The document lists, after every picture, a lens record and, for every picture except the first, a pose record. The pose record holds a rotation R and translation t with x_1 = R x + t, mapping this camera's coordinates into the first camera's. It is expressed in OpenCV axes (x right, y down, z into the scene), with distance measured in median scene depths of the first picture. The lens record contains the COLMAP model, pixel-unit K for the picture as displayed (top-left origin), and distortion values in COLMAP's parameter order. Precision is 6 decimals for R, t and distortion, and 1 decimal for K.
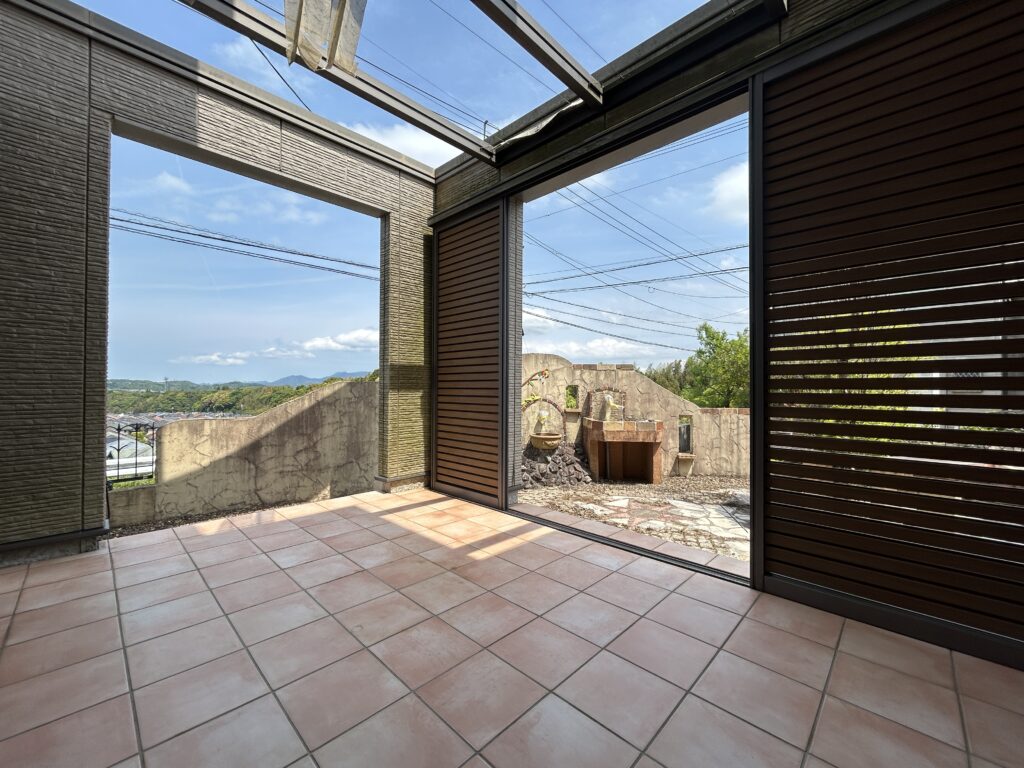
lens RADIAL K [[413.3, 0, 511.6], [0, 413.3, 383.5], [0, 0, 1]] dist [-0.000053, -0.000015]
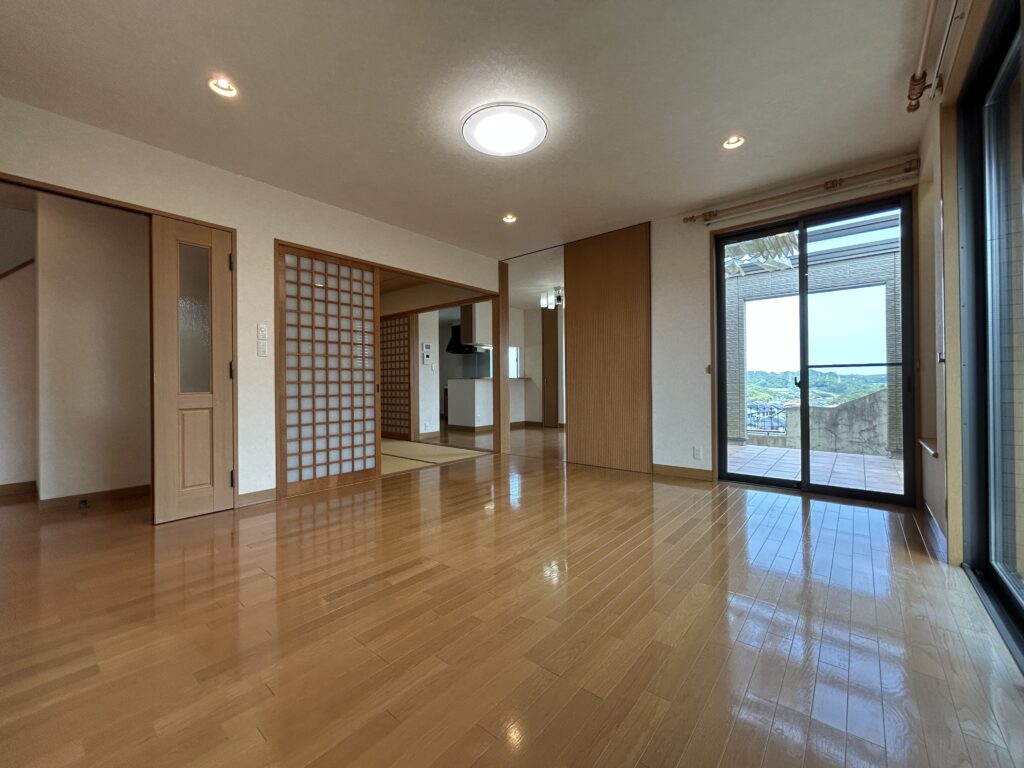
lens RADIAL K [[413.3, 0, 511.5], [0, 413.3, 384.0], [0, 0, 1]] dist [-0.000053, -0.000015]
pose [[0.070317, -0.006002, -0.997507, 0.974898], [0.008963, 0.999945, -0.005385, -0.017929], [0.997484, -0.008562, 0.070367, -0.458055]]
